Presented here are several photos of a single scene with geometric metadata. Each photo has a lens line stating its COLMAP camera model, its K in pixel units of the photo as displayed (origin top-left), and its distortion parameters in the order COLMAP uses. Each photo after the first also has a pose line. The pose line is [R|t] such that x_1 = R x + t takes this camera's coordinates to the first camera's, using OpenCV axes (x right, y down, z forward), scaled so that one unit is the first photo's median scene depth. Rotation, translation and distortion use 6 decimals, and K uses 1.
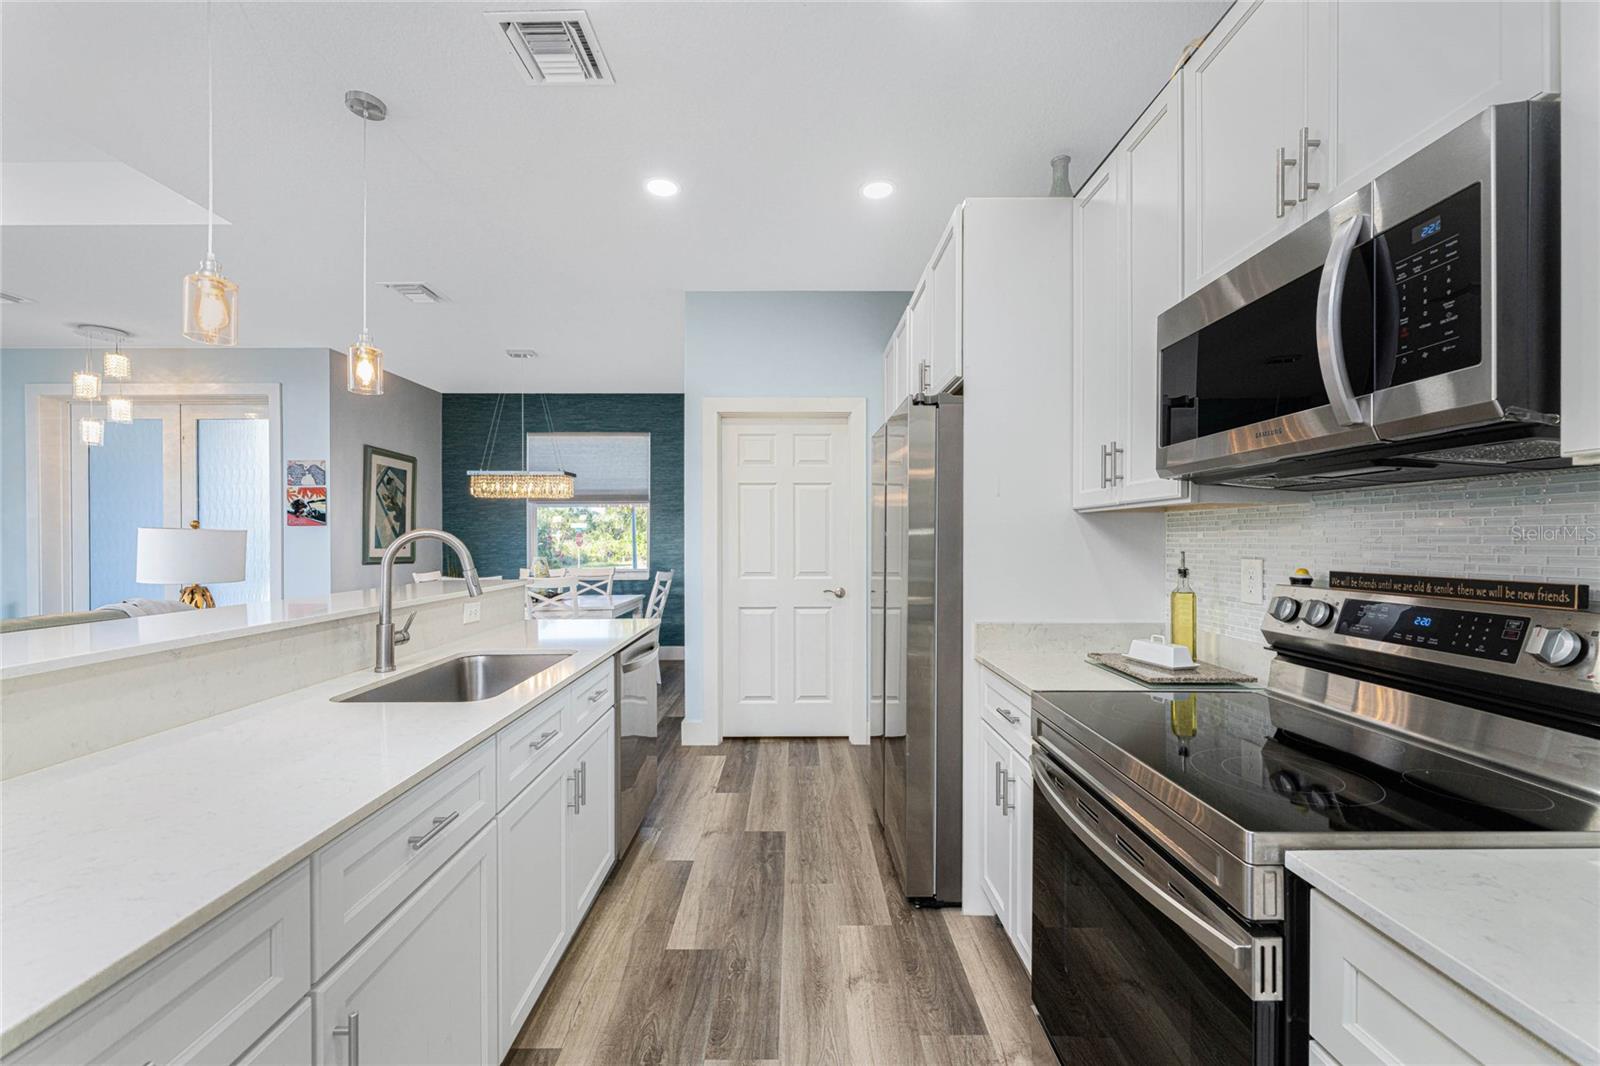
lens RADIAL K [[643.9, 0, 801.1], [0, 643.9, 537.8], [0, 0, 1]] dist [-0.000209, -0.001254]
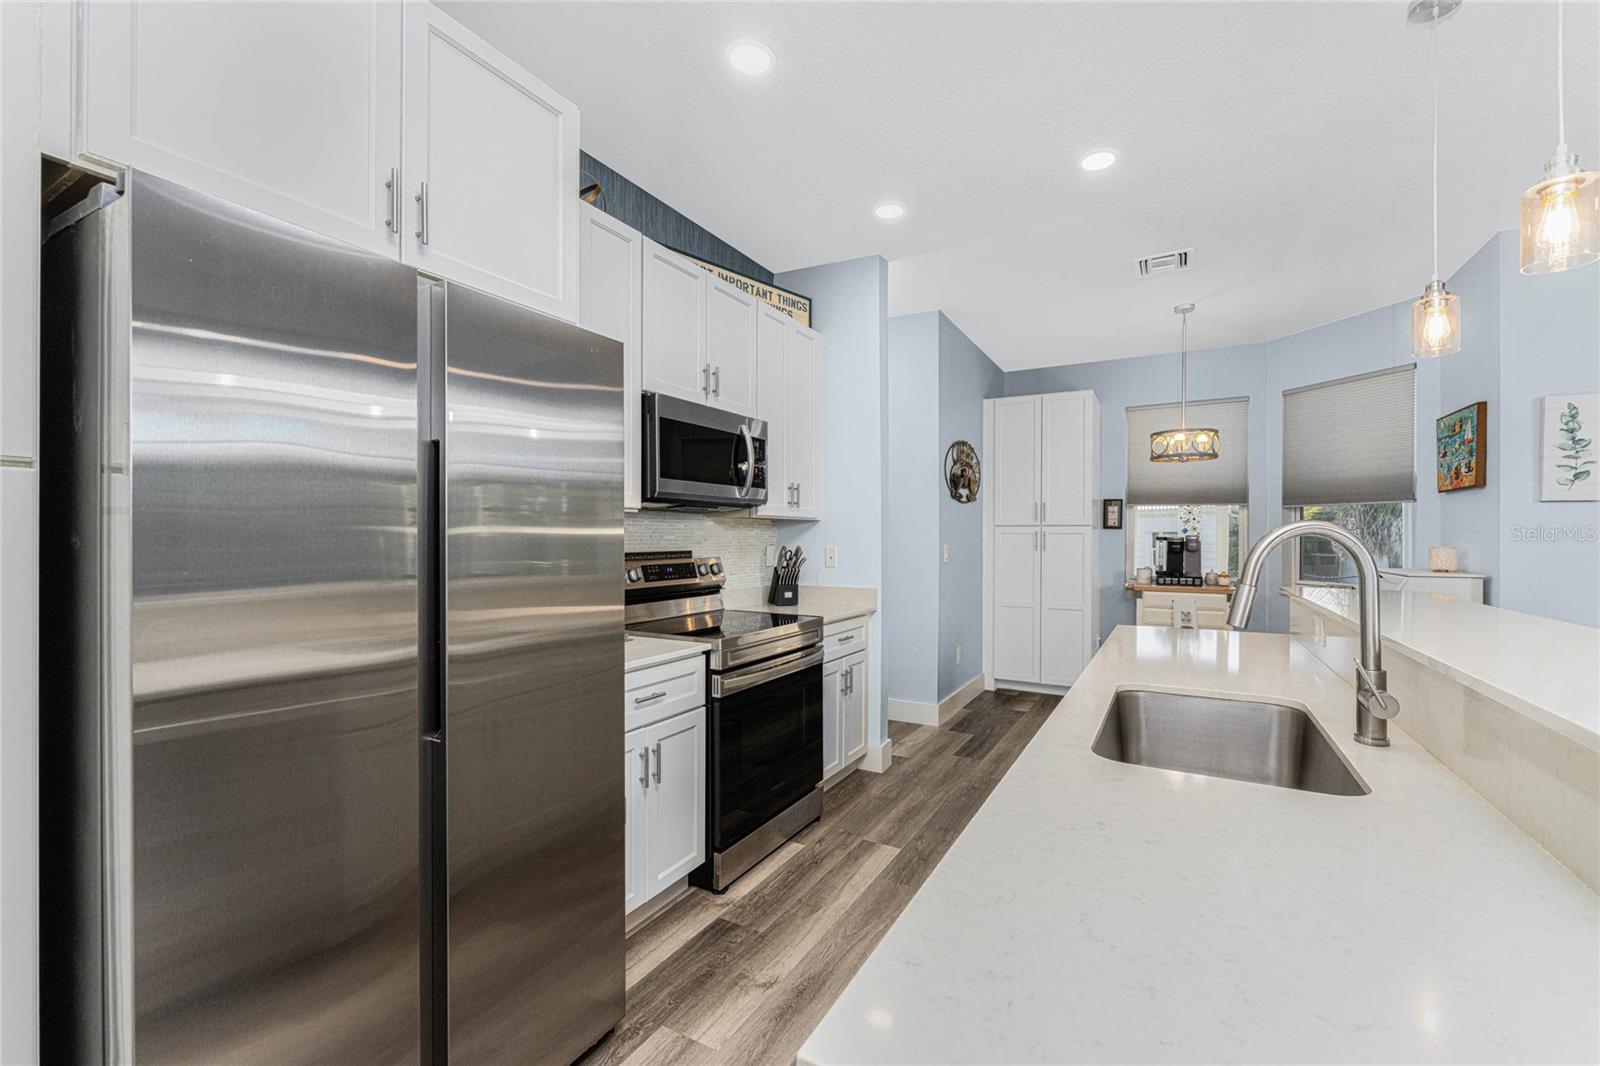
lens RADIAL K [[643.9, 0, 809.9], [0, 643.9, 538.5], [0, 0, 1]] dist [-0.000209, -0.001254]
pose [[-0.863896, -0.002189, 0.503666, -0.452307], [-0.001623, 0.999997, 0.001562, 0.004320], [-0.503668, 0.000532, -0.863897, 1.753683]]
